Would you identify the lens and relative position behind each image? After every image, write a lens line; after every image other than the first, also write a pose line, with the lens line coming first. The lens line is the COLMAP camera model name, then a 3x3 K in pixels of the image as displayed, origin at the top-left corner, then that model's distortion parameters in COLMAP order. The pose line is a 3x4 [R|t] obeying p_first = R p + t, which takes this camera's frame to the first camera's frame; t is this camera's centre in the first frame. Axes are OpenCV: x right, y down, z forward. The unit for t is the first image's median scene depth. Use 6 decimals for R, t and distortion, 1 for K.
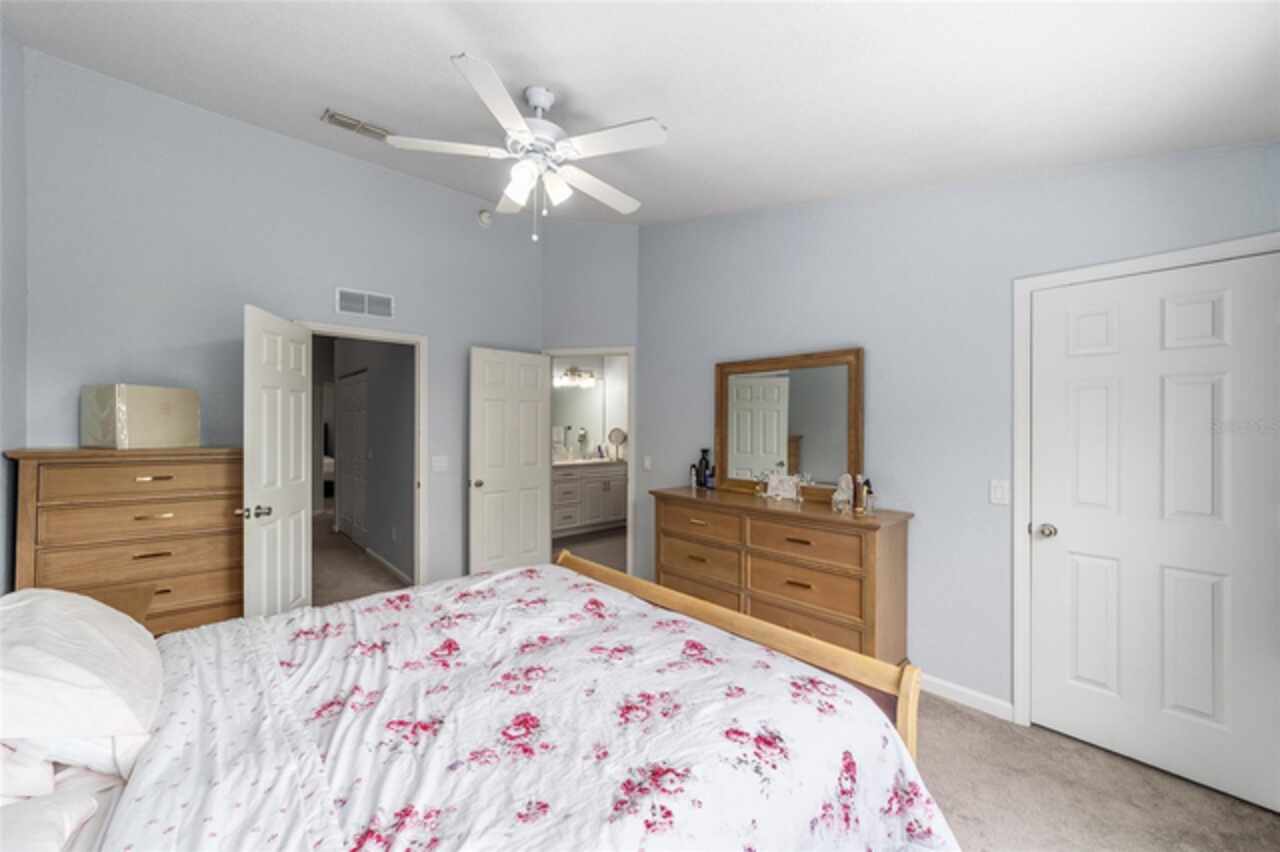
lens RADIAL K [[491.0, 0, 636.4], [0, 491.0, 426.2], [0, 0, 1]] dist [-0.007132, 0.001140]
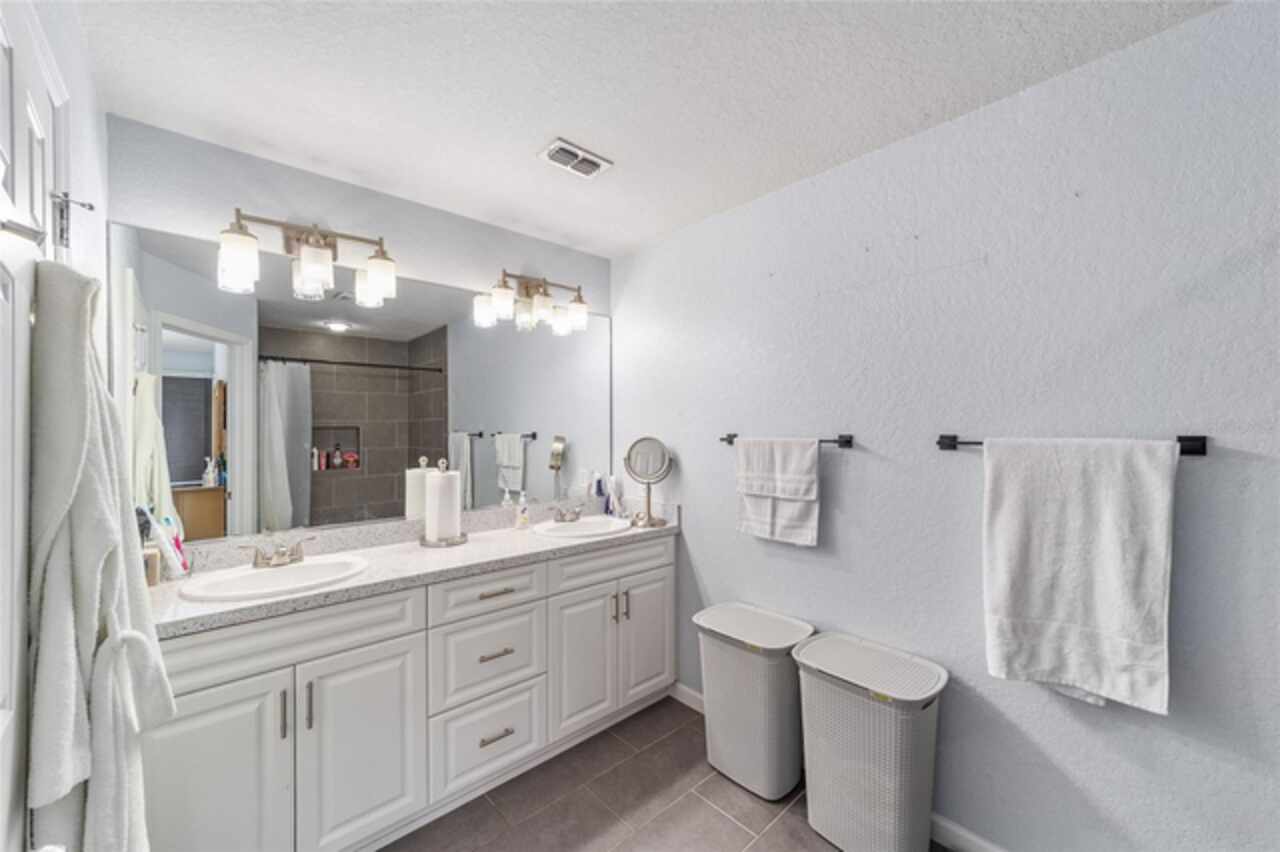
lens RADIAL K [[491.0, 0, 643.6], [0, 491.0, 429.8], [0, 0, 1]] dist [-0.007132, 0.001140]
pose [[0.999723, -0.008090, 0.022120, -0.049297], [0.008009, 0.999961, 0.003711, -0.003413], [-0.022149, -0.003533, 0.999748, 0.606805]]
